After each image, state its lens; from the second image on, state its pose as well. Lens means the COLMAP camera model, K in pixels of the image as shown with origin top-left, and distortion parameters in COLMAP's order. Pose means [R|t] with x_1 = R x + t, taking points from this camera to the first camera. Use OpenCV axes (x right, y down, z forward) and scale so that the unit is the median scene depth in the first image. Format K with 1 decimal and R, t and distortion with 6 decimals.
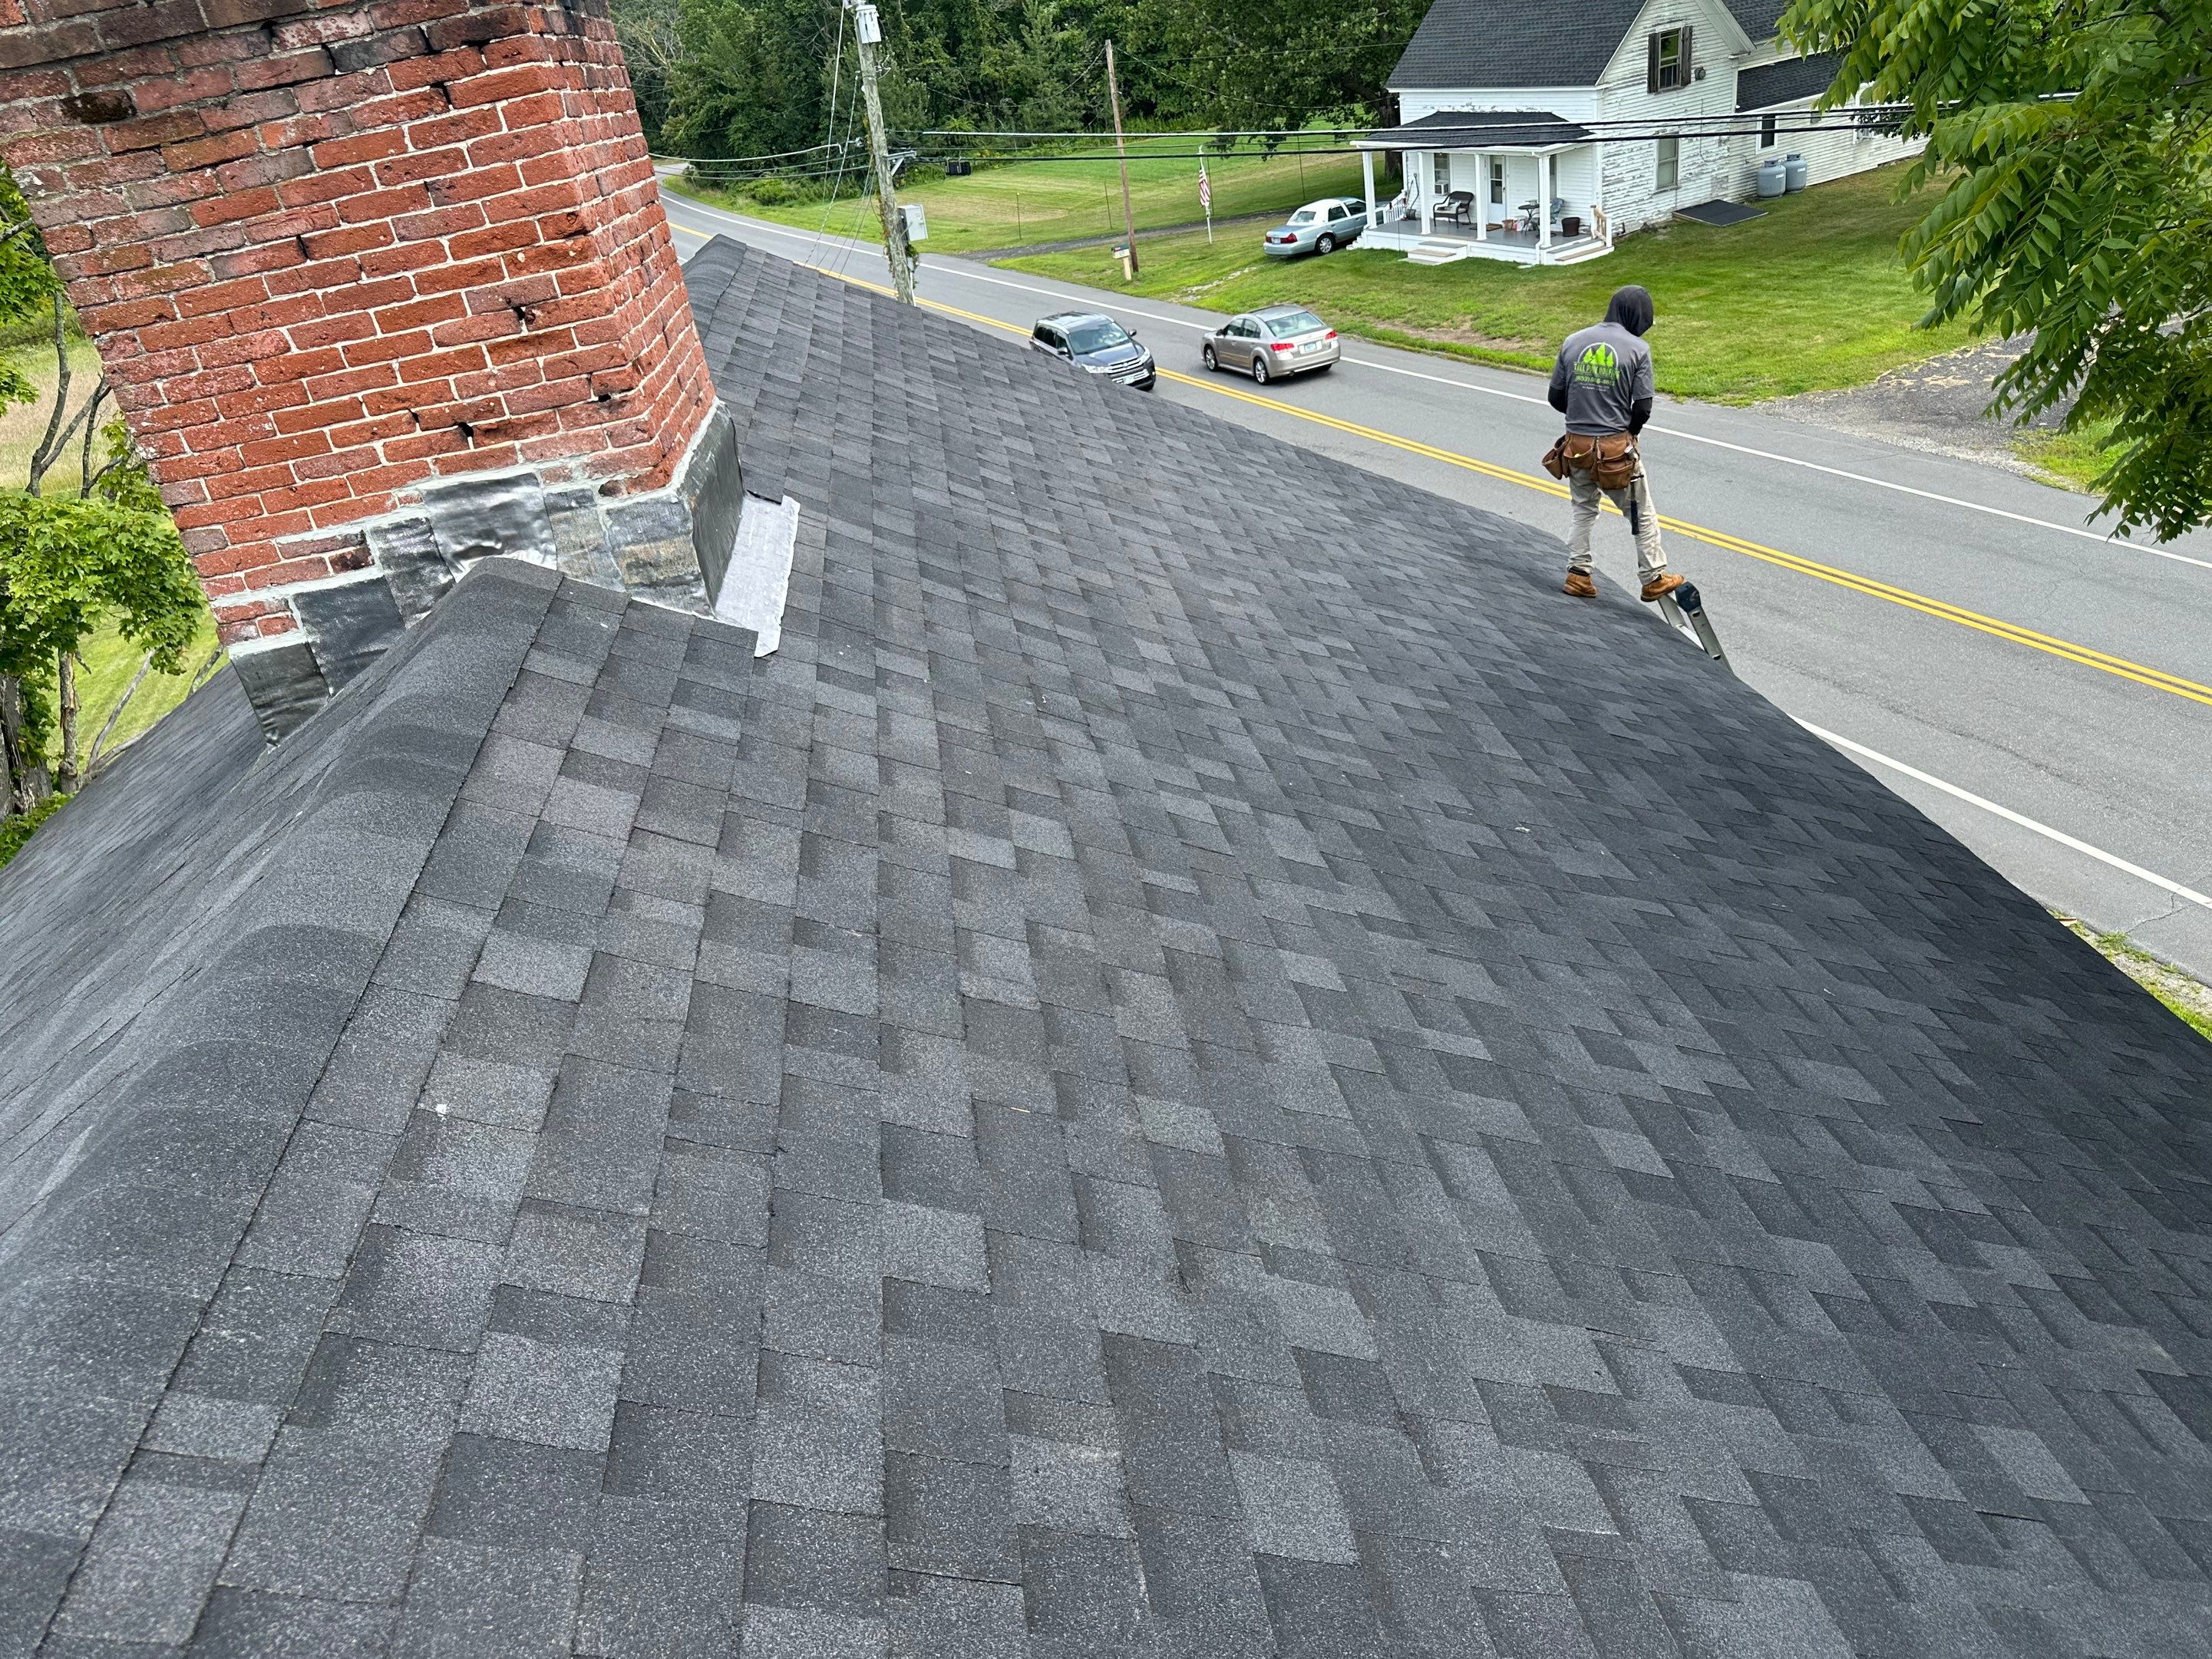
lens RADIAL K [[1566.6, 0, 1104.8], [0, 1566.6, 823.7], [0, 0, 1]] dist [0.020580, -0.031535]
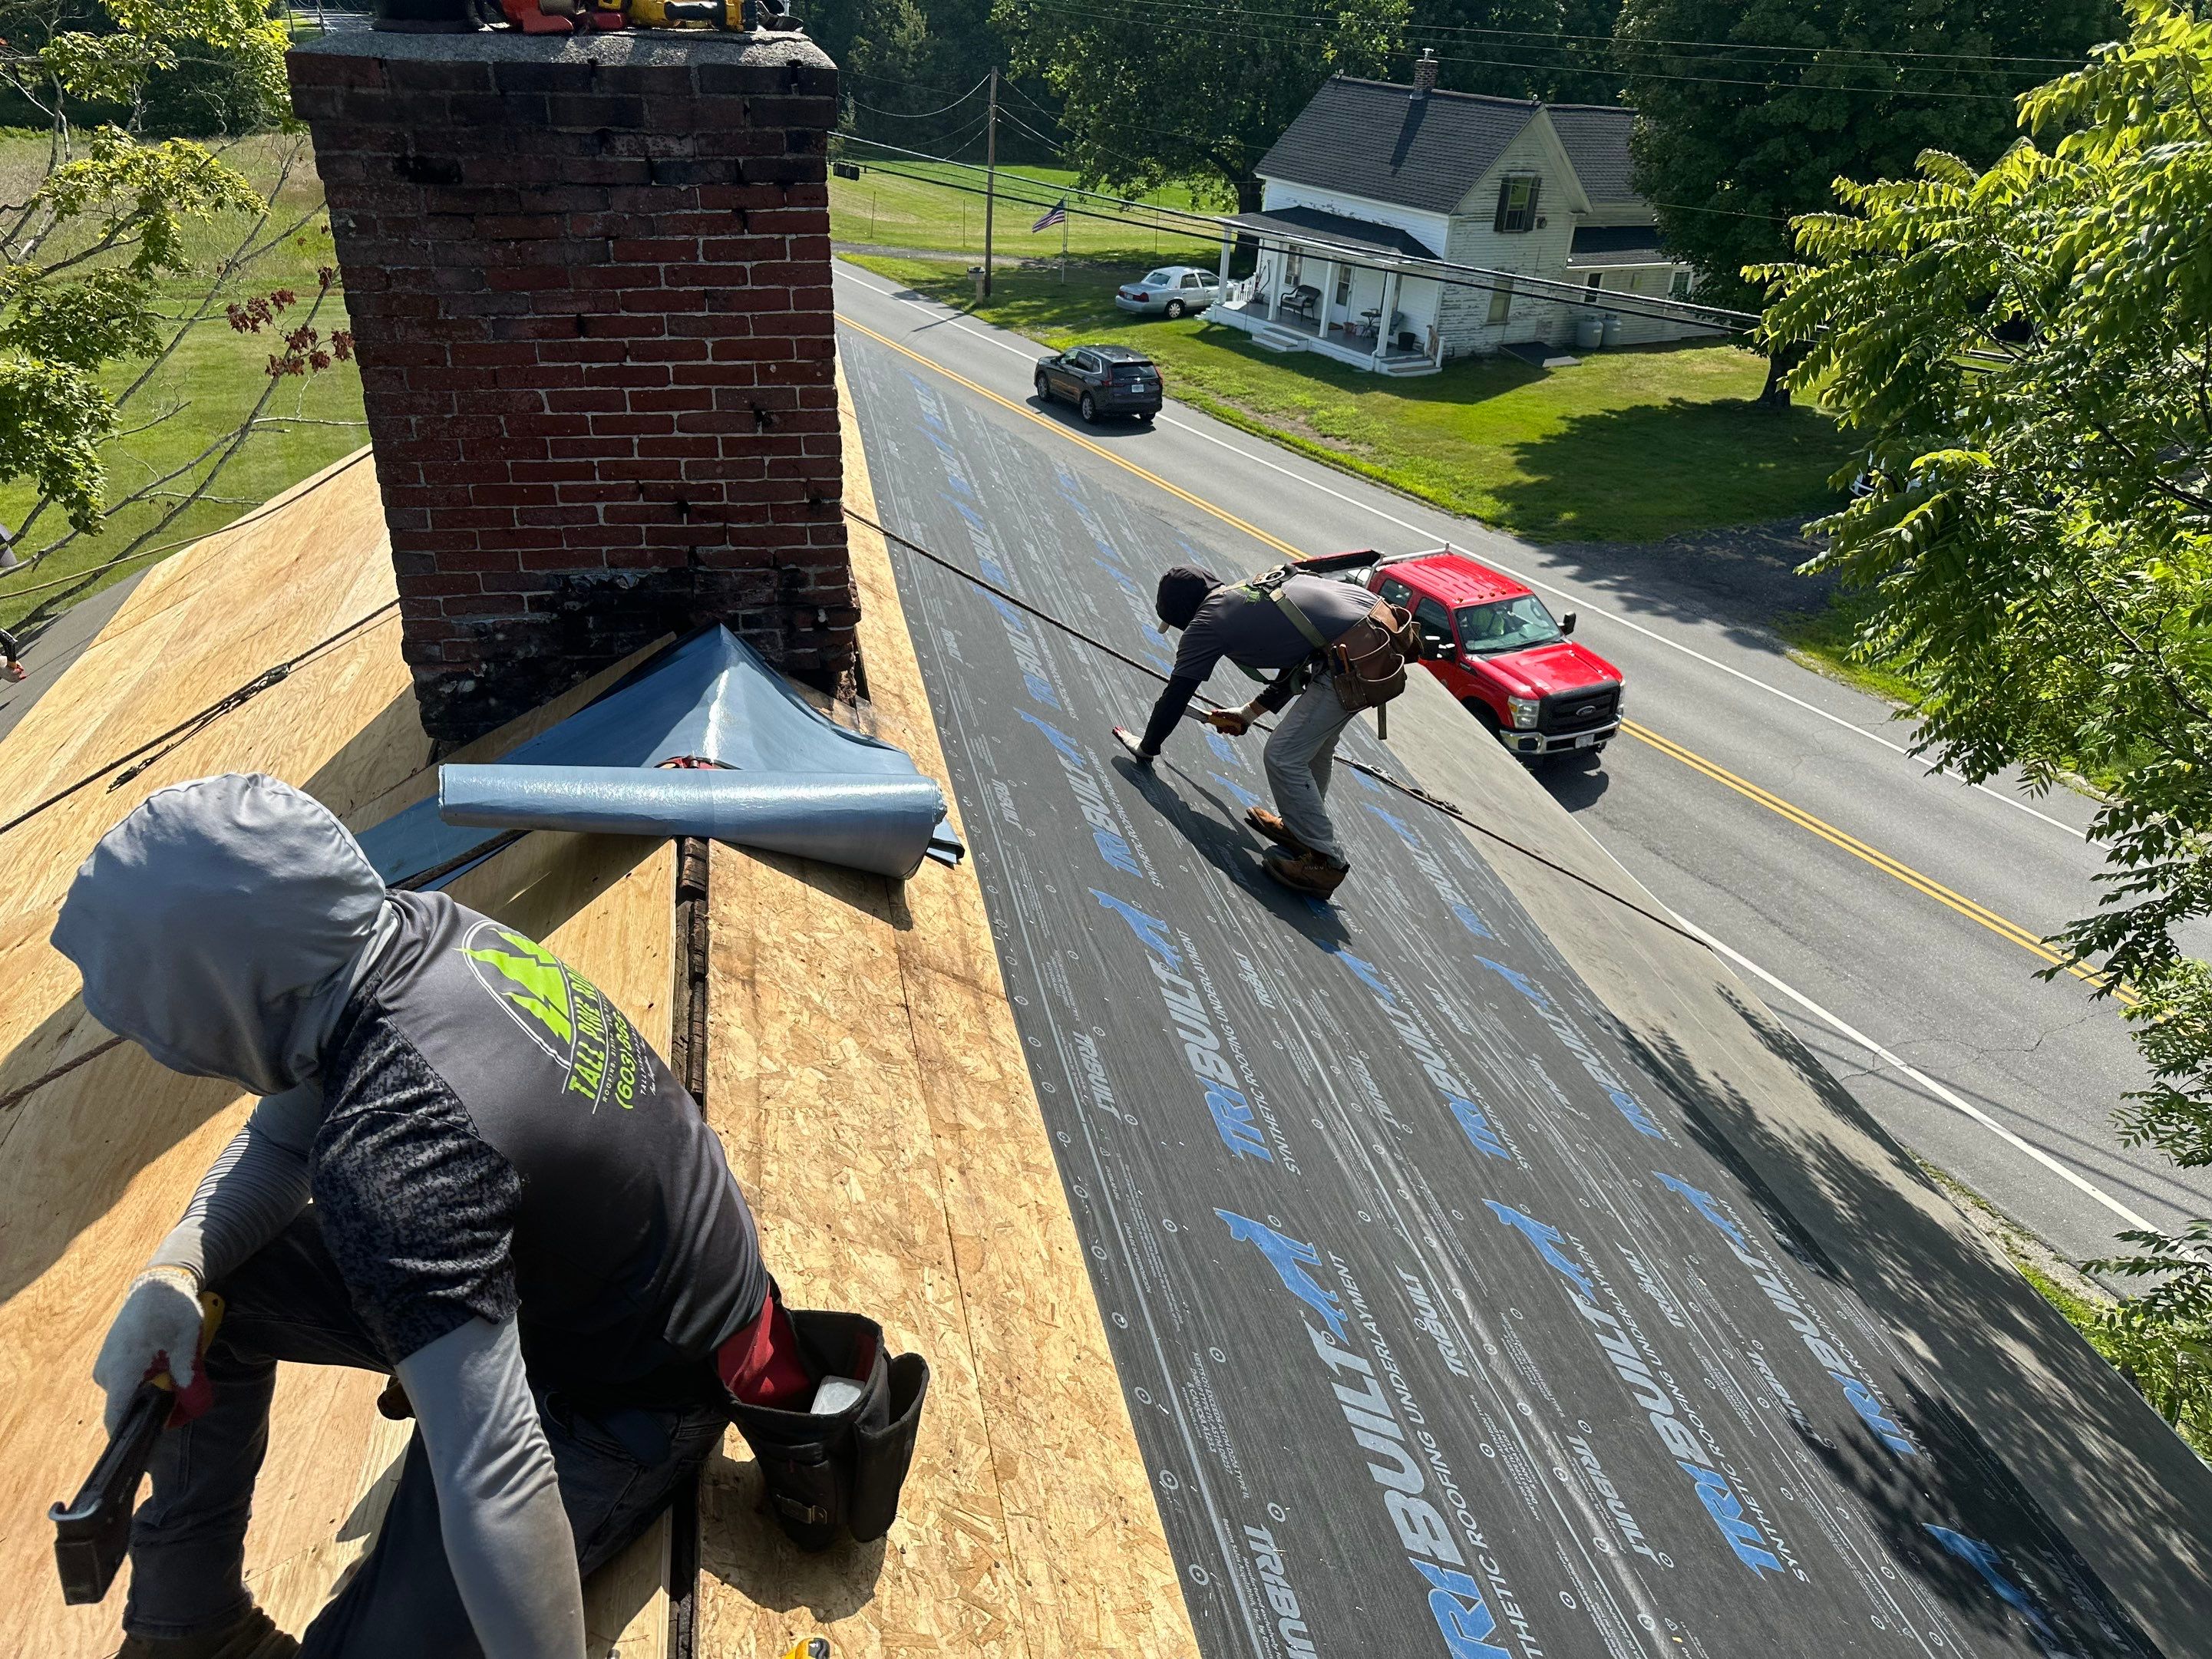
lens RADIAL K [[1566.6, 0, 1100.1], [0, 1566.6, 834.8], [0, 0, 1]] dist [0.020580, -0.031535]
pose [[0.977536, 0.144209, 0.153713, -0.252686], [-0.142979, 0.989542, -0.019090, -0.043611], [-0.154858, -0.003317, 0.987931, -0.123628]]
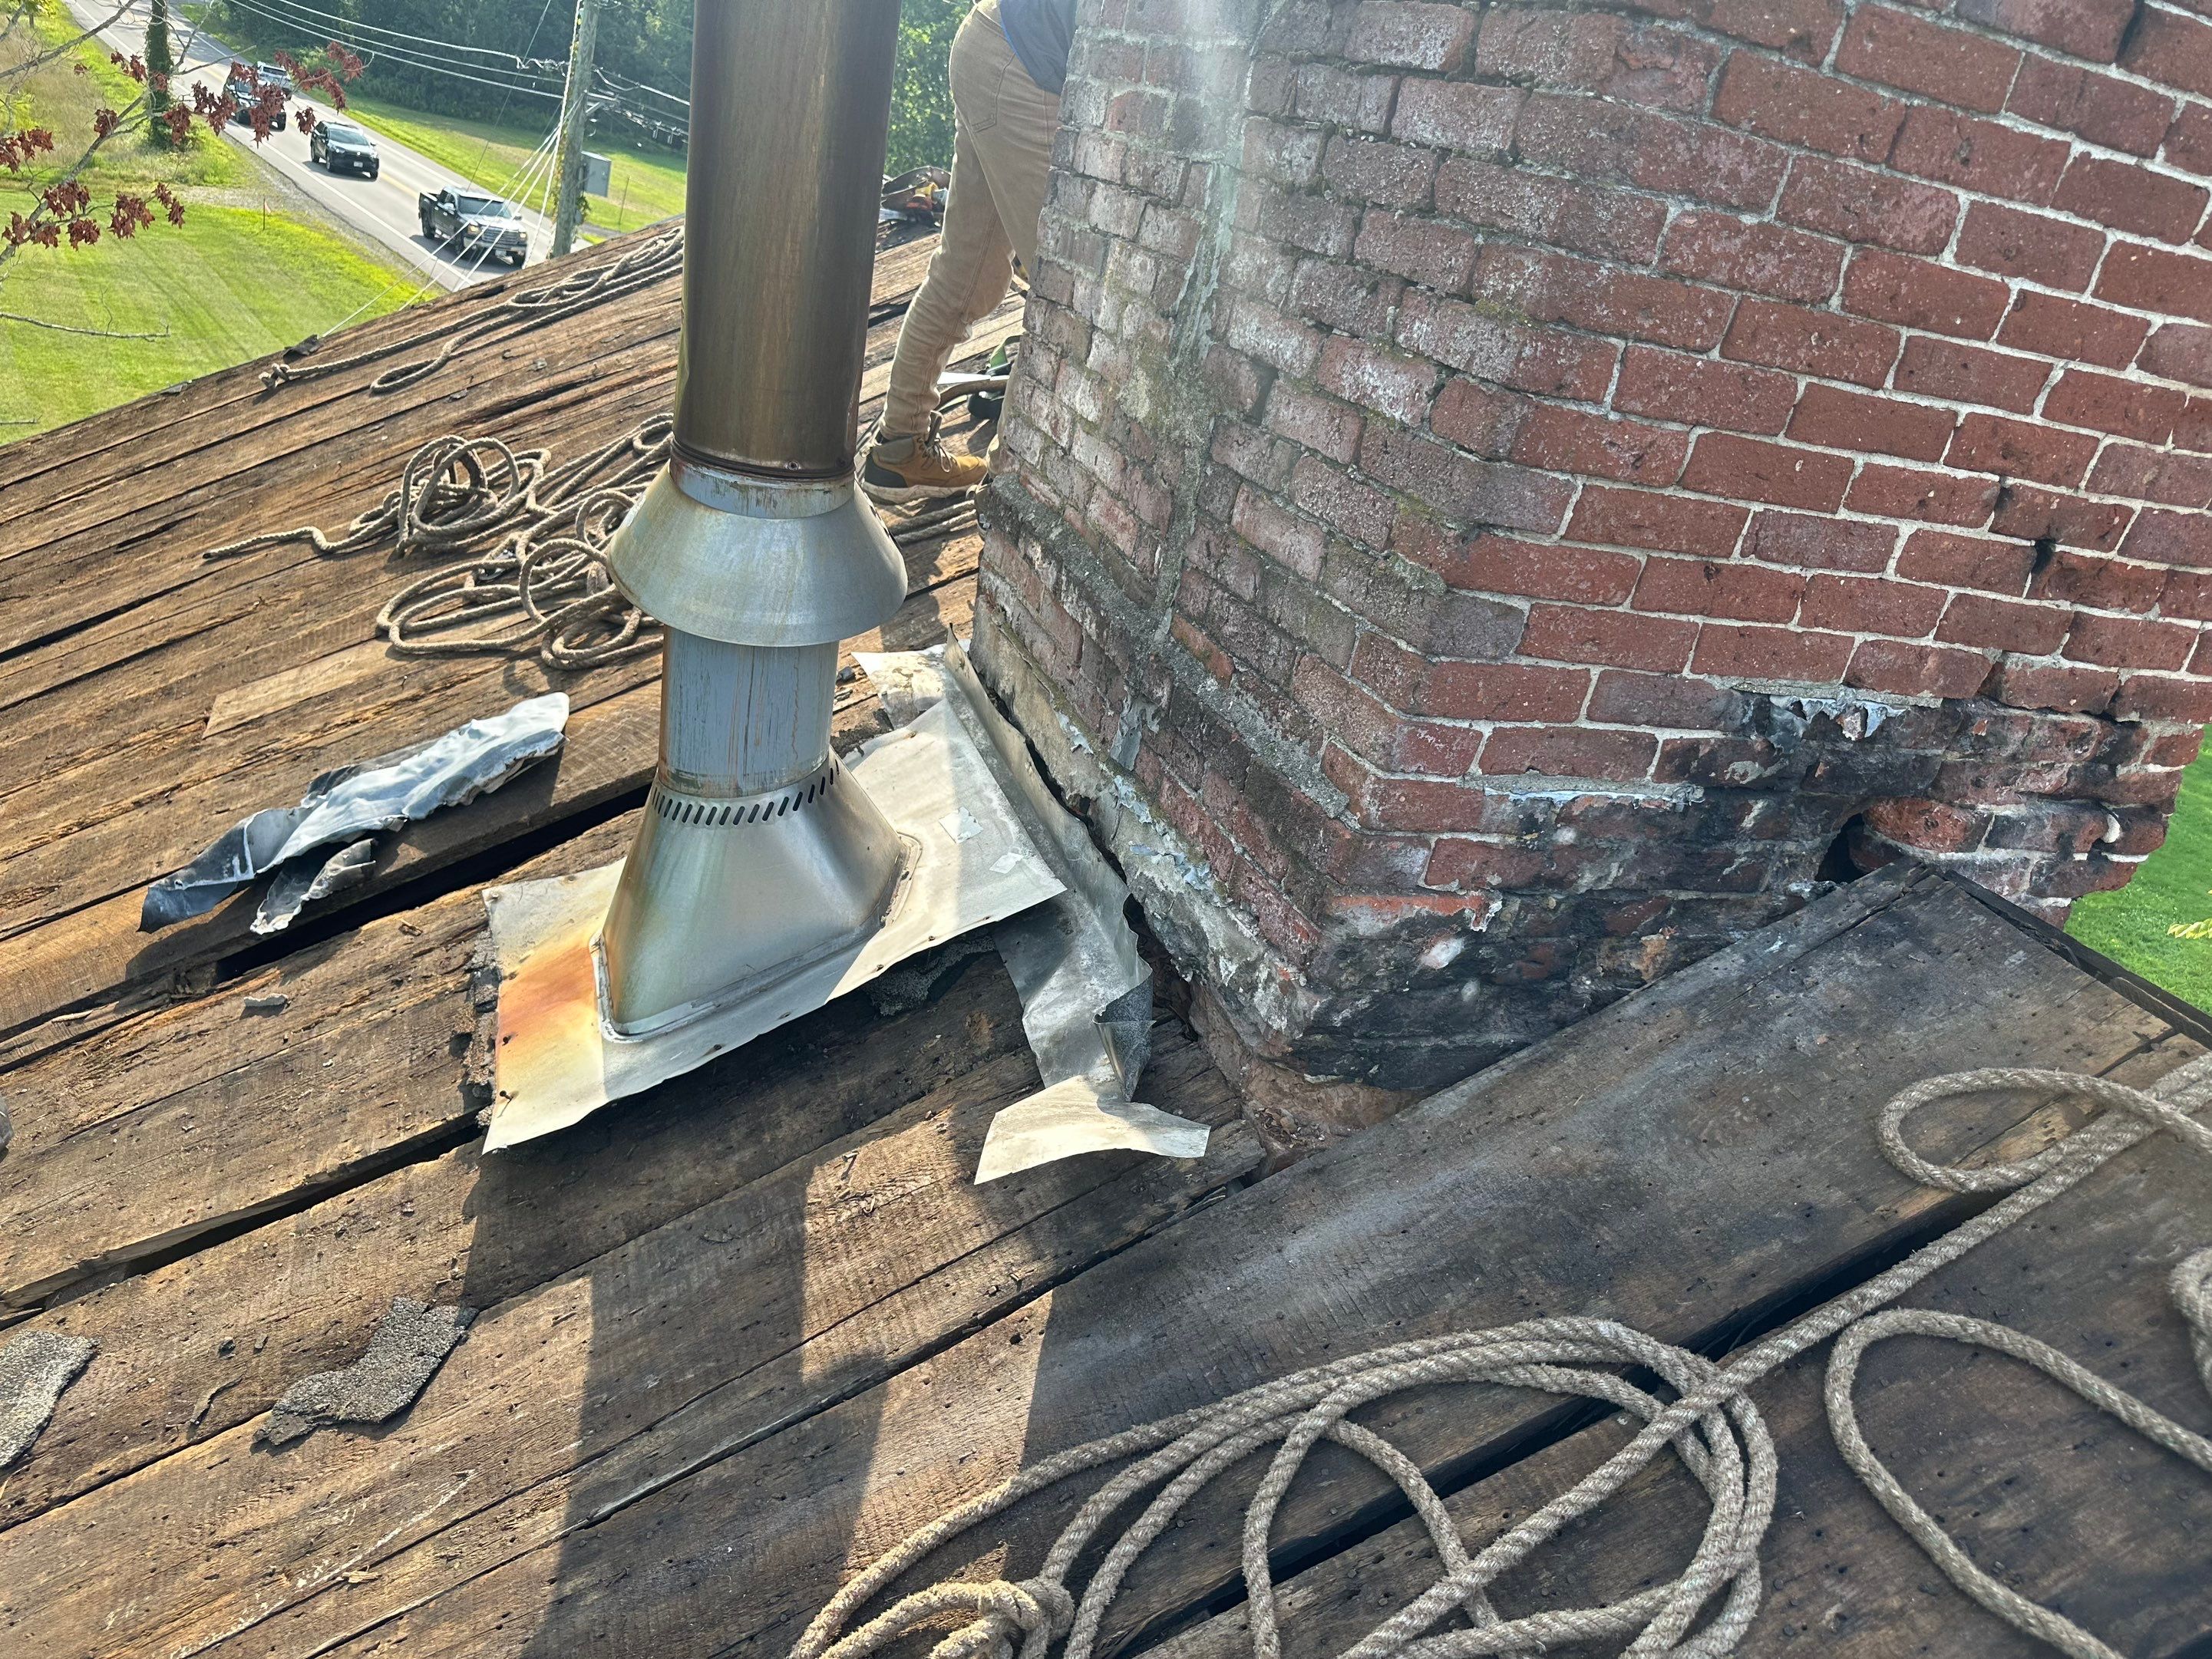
lens RADIAL K [[1566.6, 0, 1113.3], [0, 1566.6, 842.8], [0, 0, 1]] dist [0.020580, -0.031535]
pose [[0.906888, 0.233047, 0.351061, -0.760024], [-0.216925, 0.972465, -0.085179, -0.078352], [-0.361245, 0.001094, 0.932470, 0.673604]]
